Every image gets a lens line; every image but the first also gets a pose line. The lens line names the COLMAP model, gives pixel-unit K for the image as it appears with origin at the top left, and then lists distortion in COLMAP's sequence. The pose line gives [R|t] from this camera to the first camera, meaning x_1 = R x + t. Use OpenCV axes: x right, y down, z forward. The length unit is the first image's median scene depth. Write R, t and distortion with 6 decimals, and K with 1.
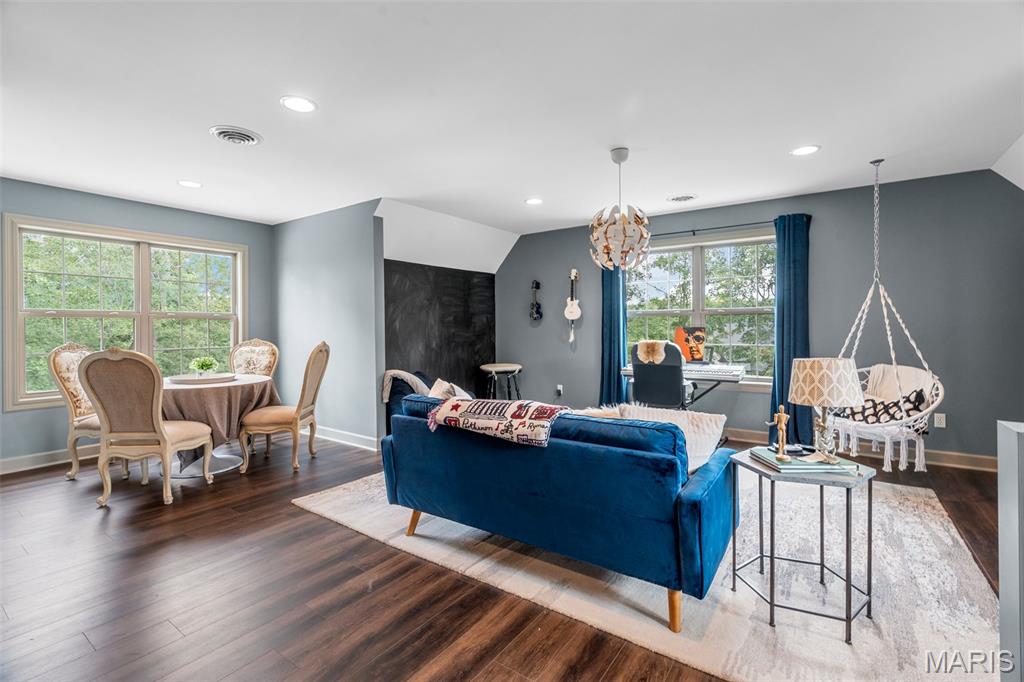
lens RADIAL K [[462.3, 0, 515.1], [0, 462.3, 333.4], [0, 0, 1]] dist [0.000334, -0.000036]
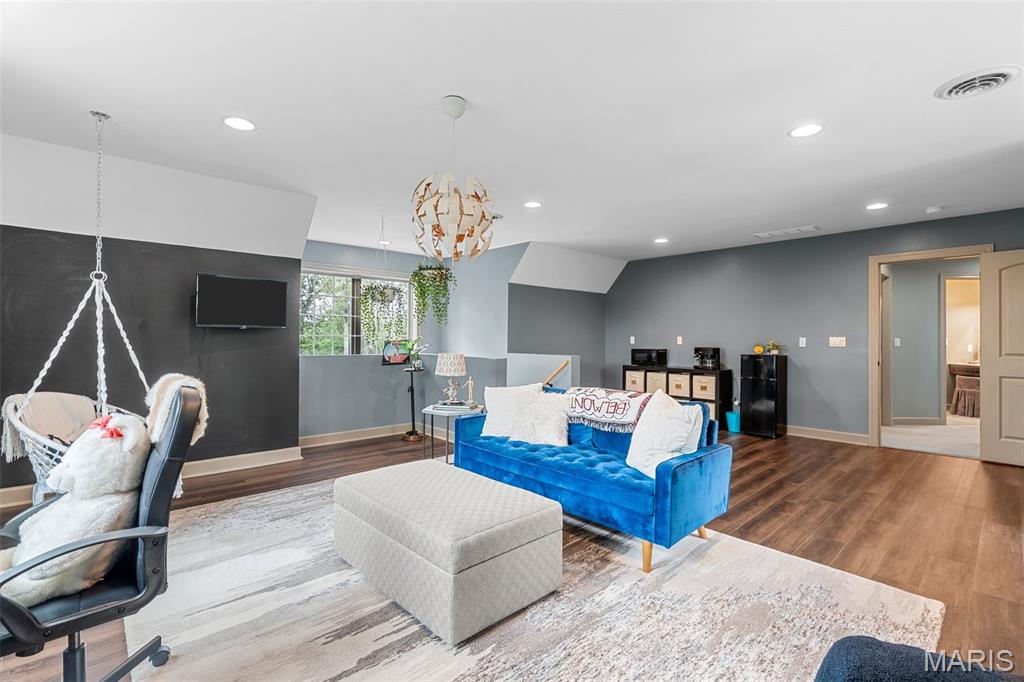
lens RADIAL K [[462.3, 0, 515.1], [0, 462.3, 333.4], [0, 0, 1]] dist [0.000334, -0.000036]
pose [[-0.979490, -0.010577, 0.201213, -0.006880], [-0.011814, 0.999918, -0.004951, -0.021033], [-0.201144, -0.007227, -0.979535, 1.997312]]
